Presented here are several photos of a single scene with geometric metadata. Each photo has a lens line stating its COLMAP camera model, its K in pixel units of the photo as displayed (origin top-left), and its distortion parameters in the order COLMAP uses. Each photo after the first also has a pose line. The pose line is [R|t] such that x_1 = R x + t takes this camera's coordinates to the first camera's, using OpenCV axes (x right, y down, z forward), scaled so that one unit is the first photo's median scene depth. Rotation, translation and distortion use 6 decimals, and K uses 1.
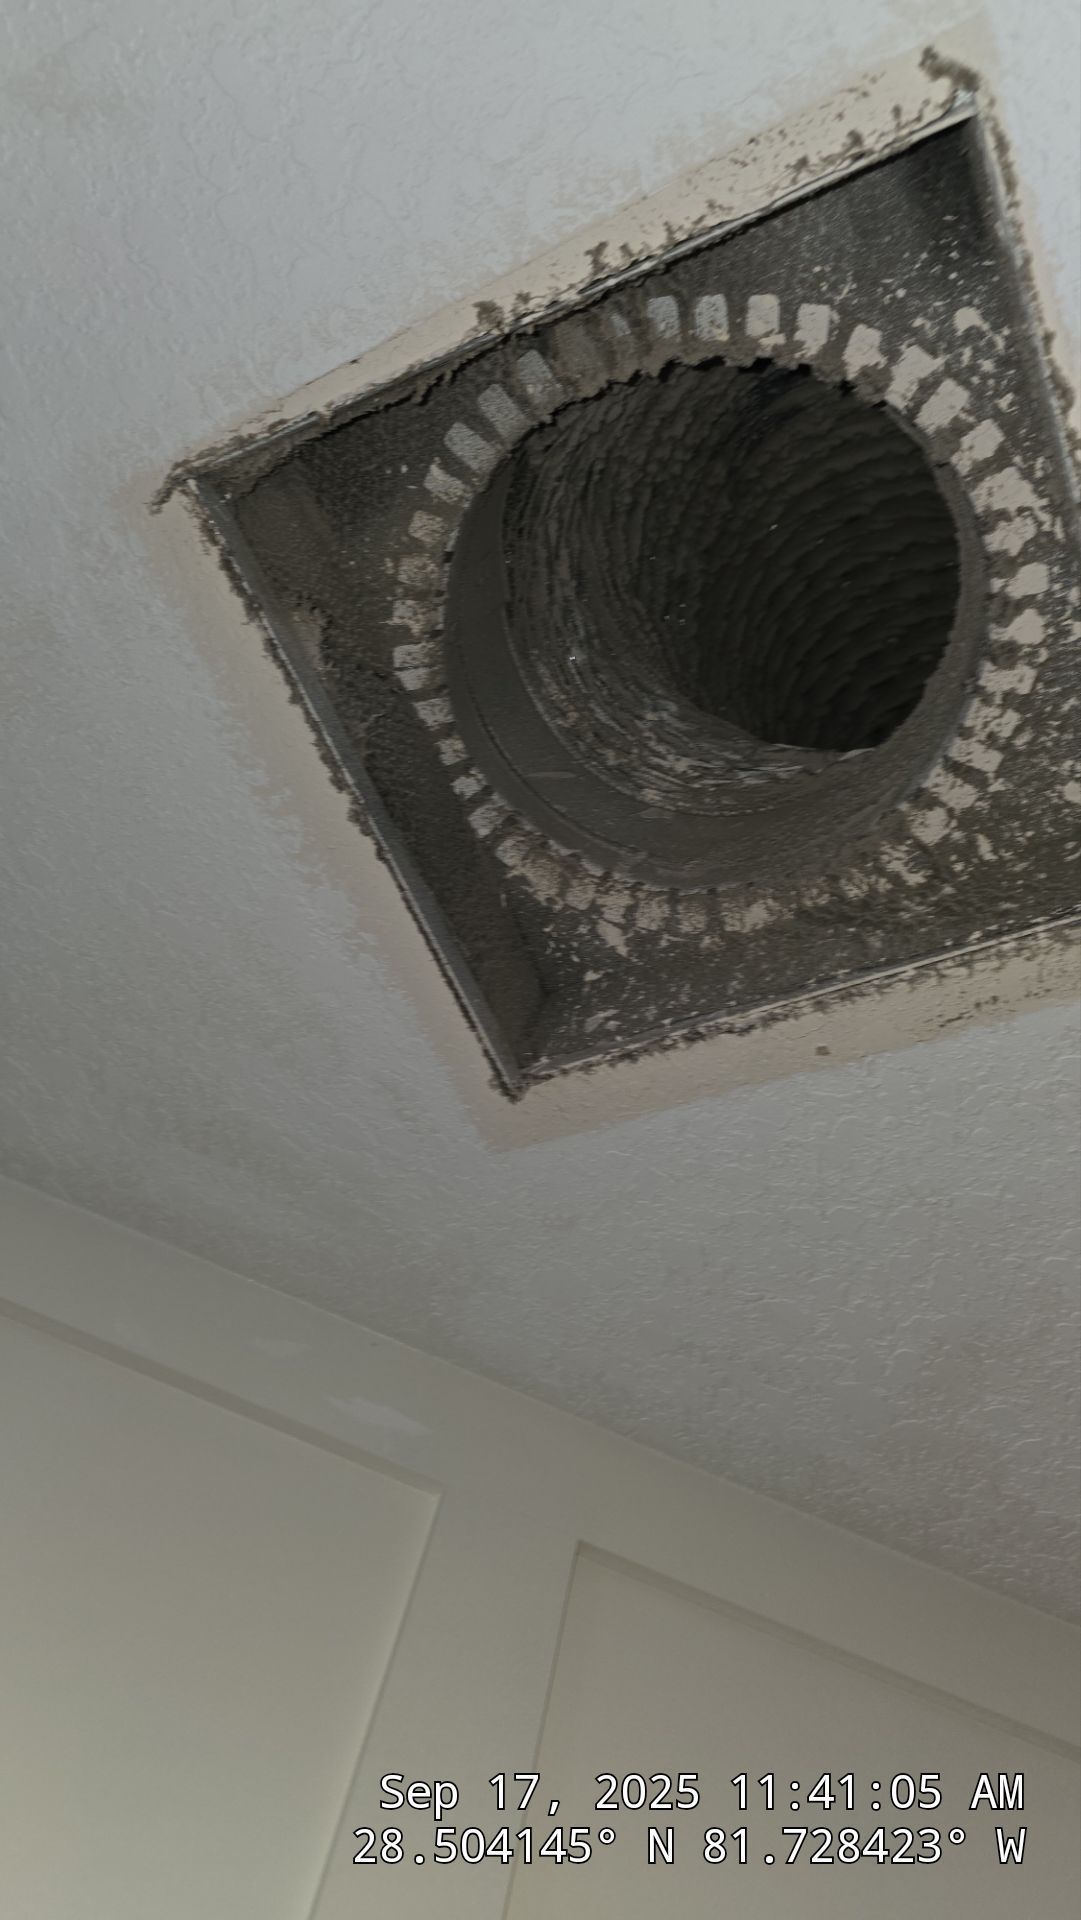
lens RADIAL K [[1318.6, 0, 552.9], [0, 1318.6, 946.8], [0, 0, 1]] dist [0.064410, -0.071344]
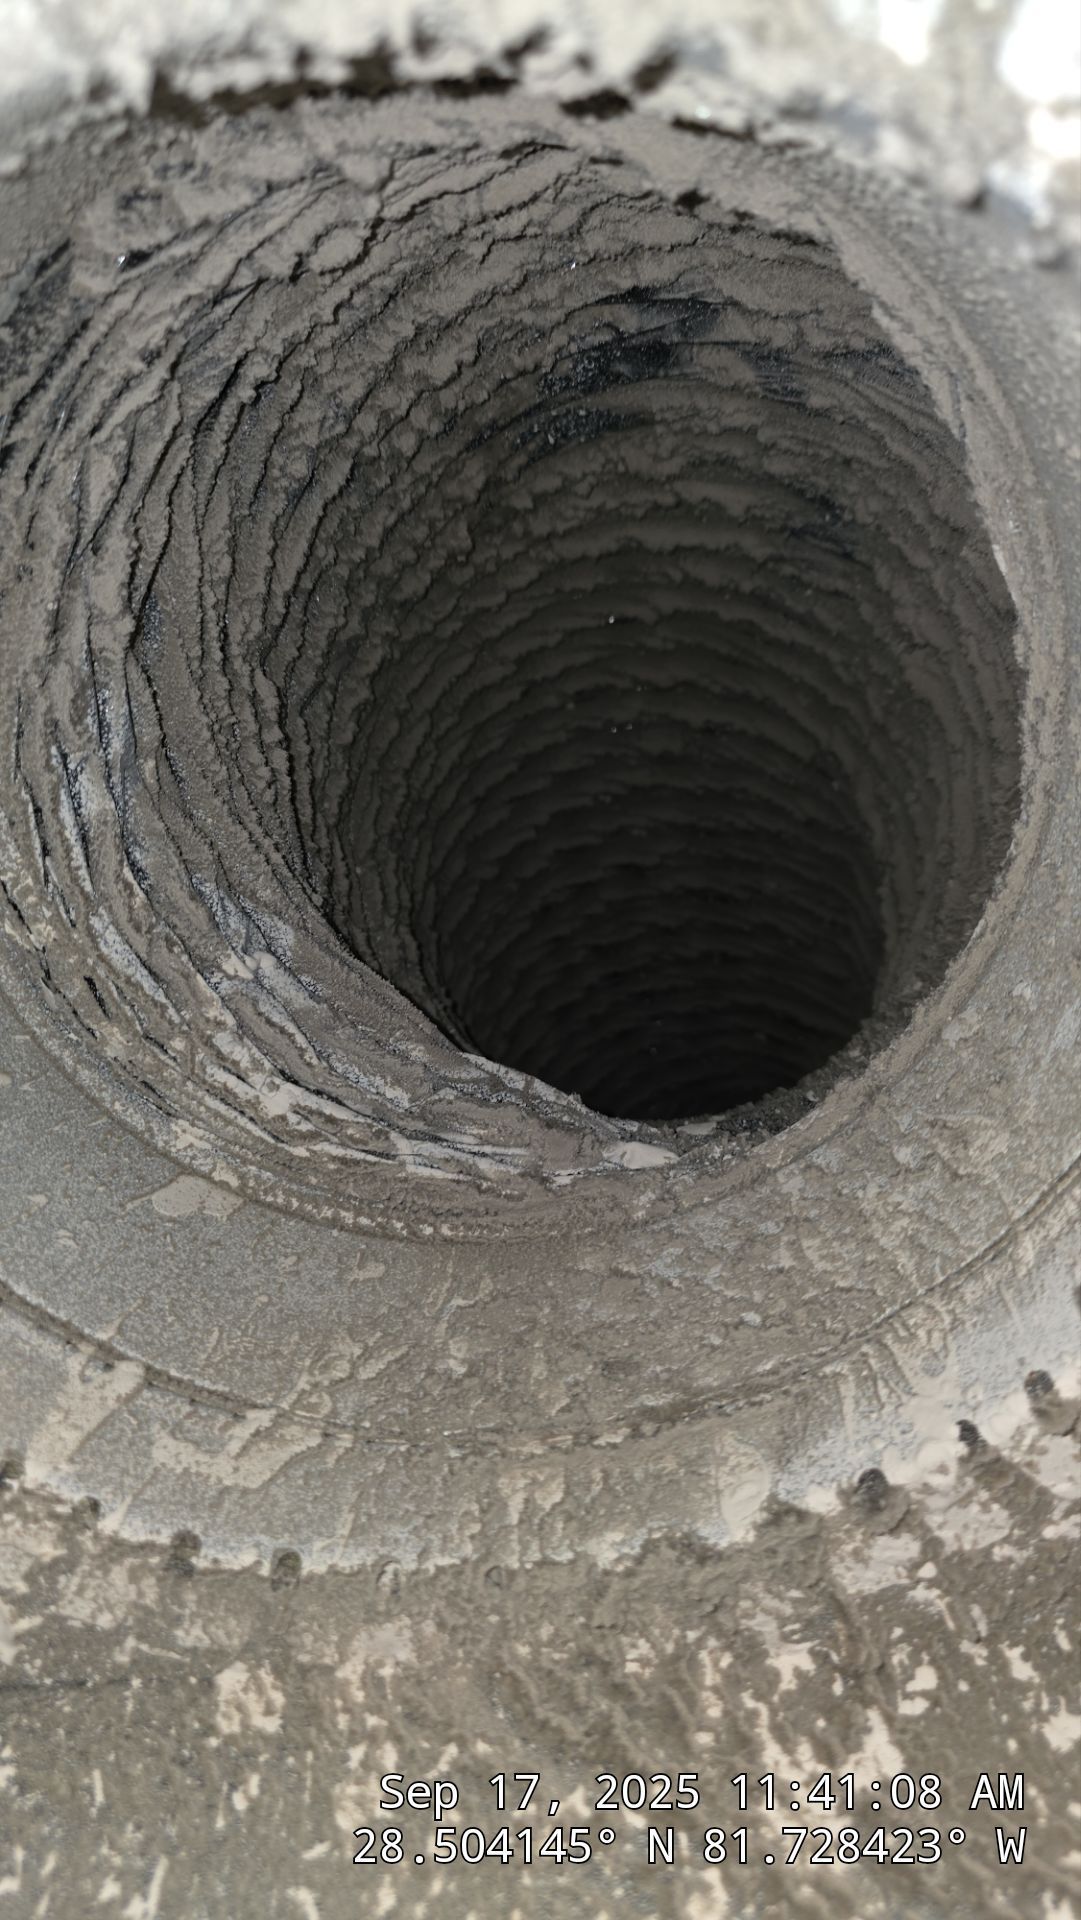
lens RADIAL K [[1318.6, 0, 552.9], [0, 1318.6, 946.8], [0, 0, 1]] dist [0.064410, -0.071344]
pose [[0.903318, 0.235425, 0.358596, 0.010990], [-0.240984, 0.970071, -0.029821, -0.195544], [-0.354884, -0.059478, 0.933016, 0.563984]]
